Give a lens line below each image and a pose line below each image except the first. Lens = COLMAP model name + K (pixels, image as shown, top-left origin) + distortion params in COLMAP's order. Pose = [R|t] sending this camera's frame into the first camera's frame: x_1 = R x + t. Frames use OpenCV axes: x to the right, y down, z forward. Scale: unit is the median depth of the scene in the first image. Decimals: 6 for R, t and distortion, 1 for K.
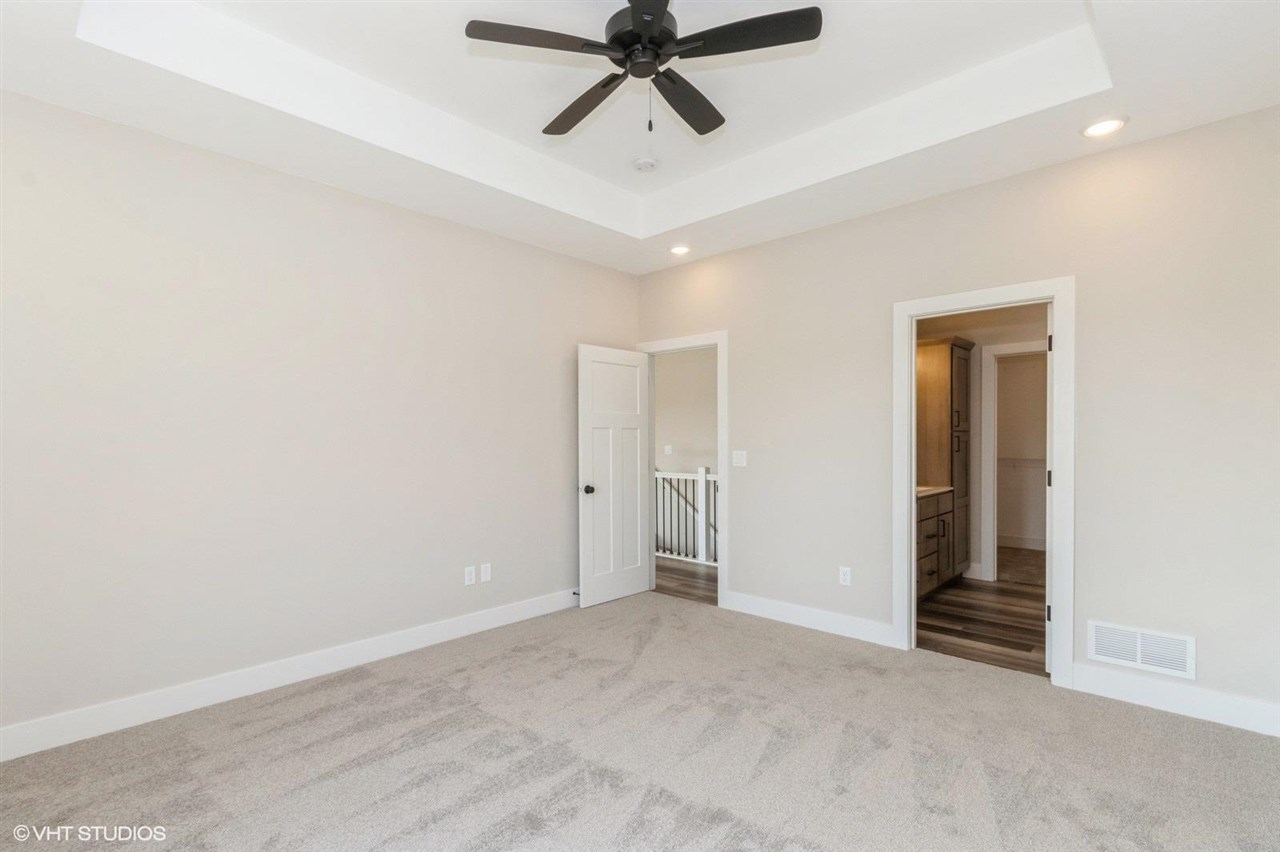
lens RADIAL K [[598.9, 0, 640.7], [0, 598.9, 447.8], [0, 0, 1]] dist [0.012272, 0.000215]
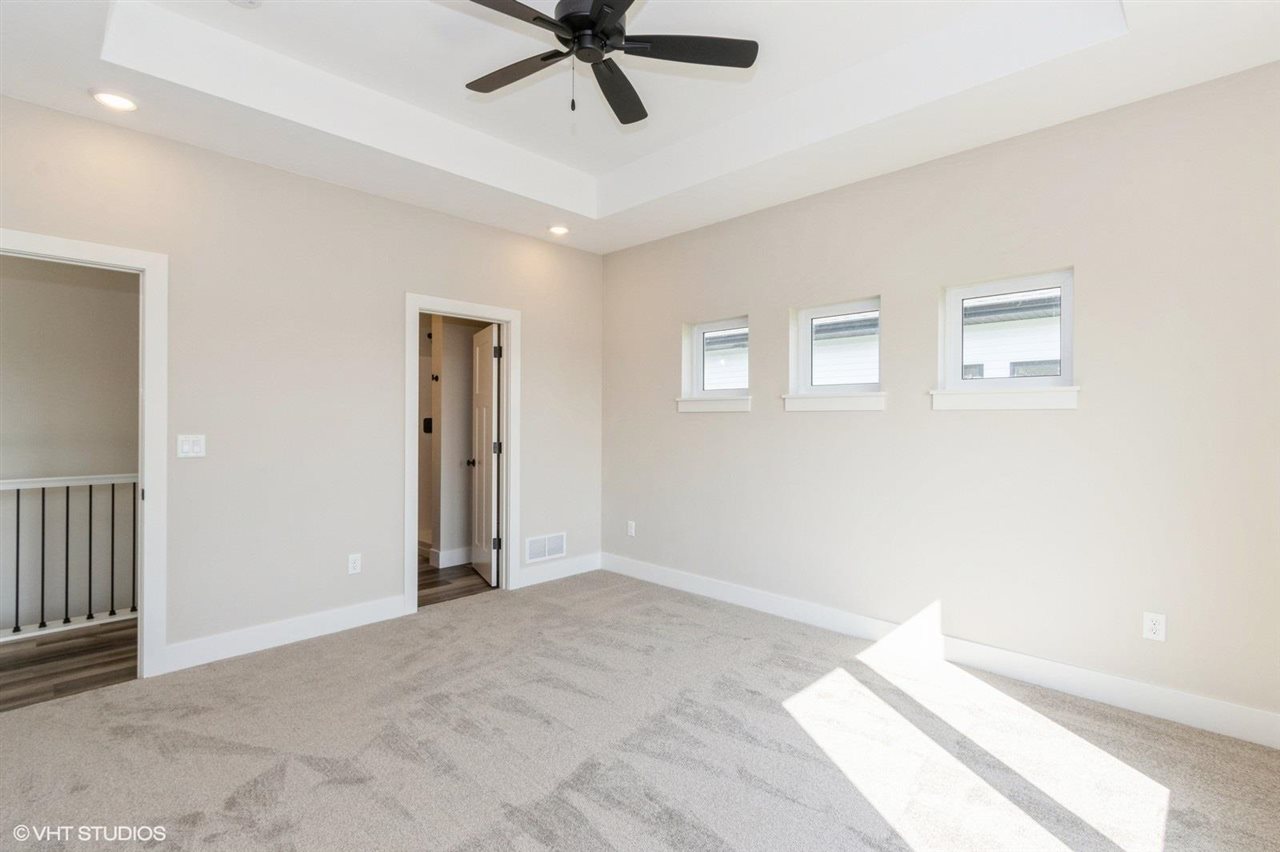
lens RADIAL K [[588.1, 0, 640.0], [0, 588.1, 418.0], [0, 0, 1]] dist [0.003406, 0.000369]
pose [[0.020997, 0.007780, 0.999749, -0.644707], [0.011983, 0.999896, -0.008033, -0.003539], [-0.999708, 0.012148, 0.020901, 0.587585]]
